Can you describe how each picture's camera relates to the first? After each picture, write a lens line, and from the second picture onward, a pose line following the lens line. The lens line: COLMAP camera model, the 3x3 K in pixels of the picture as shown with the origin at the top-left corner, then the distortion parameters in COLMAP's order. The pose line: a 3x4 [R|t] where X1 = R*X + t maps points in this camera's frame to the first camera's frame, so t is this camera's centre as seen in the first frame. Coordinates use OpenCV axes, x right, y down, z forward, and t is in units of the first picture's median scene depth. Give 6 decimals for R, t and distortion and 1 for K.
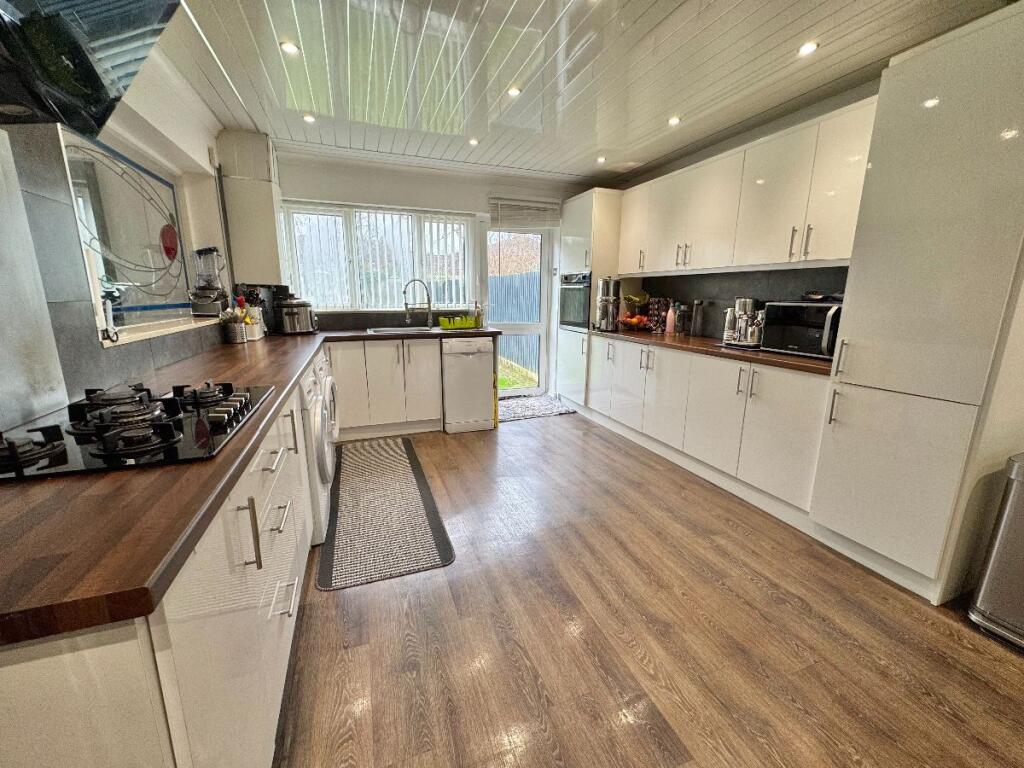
lens RADIAL K [[407.6, 0, 510.3], [0, 407.6, 382.3], [0, 0, 1]] dist [-0.001711, 0.000271]
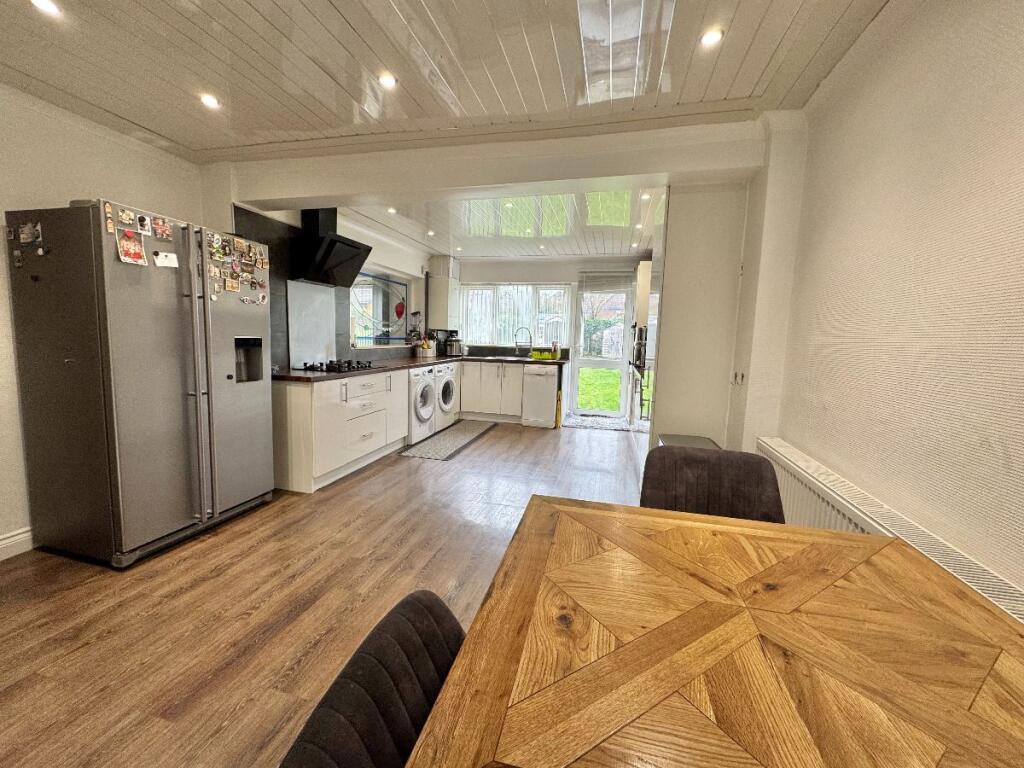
lens RADIAL K [[407.6, 0, 510.3], [0, 407.6, 382.3], [0, 0, 1]] dist [-0.001711, 0.000271]
pose [[0.823106, 0.081264, -0.562043, 0.659919], [-0.142412, 0.987620, -0.065764, 0.072605], [0.549741, 0.134172, 0.824489, -0.313642]]
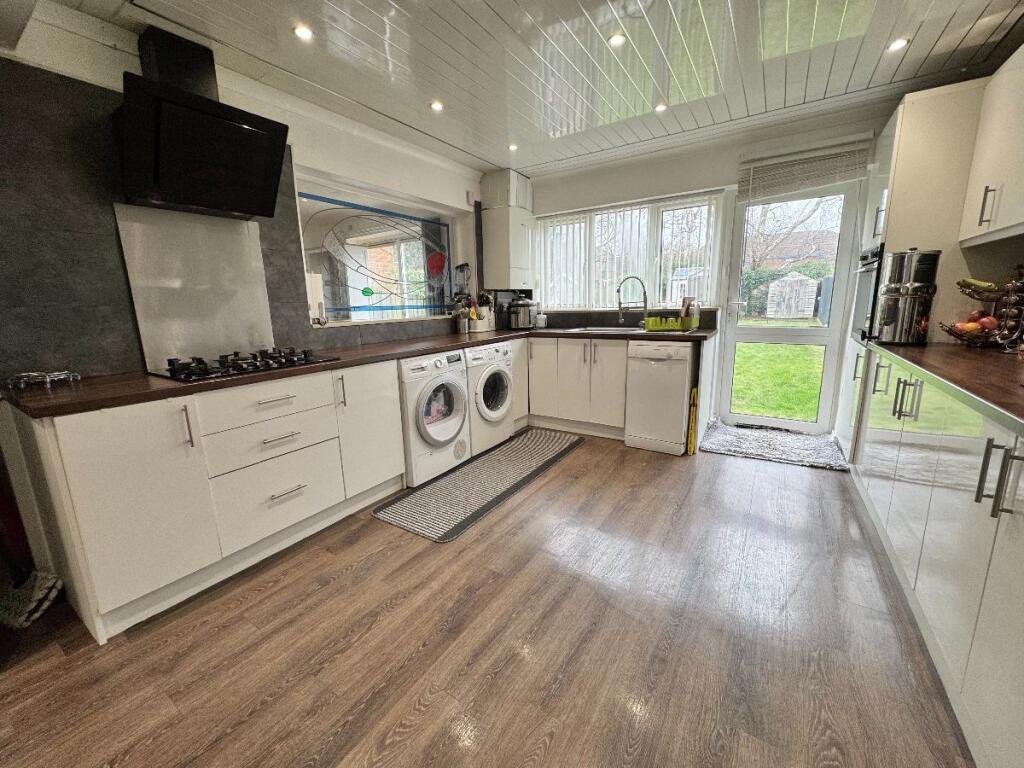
lens RADIAL K [[407.6, 0, 510.3], [0, 407.6, 382.3], [0, 0, 1]] dist [-0.001711, 0.000271]
pose [[0.598087, 0.135033, -0.789974, 0.389702], [-0.140806, 0.988076, 0.062291, -0.033098], [0.788965, 0.073978, 0.609969, 0.239176]]
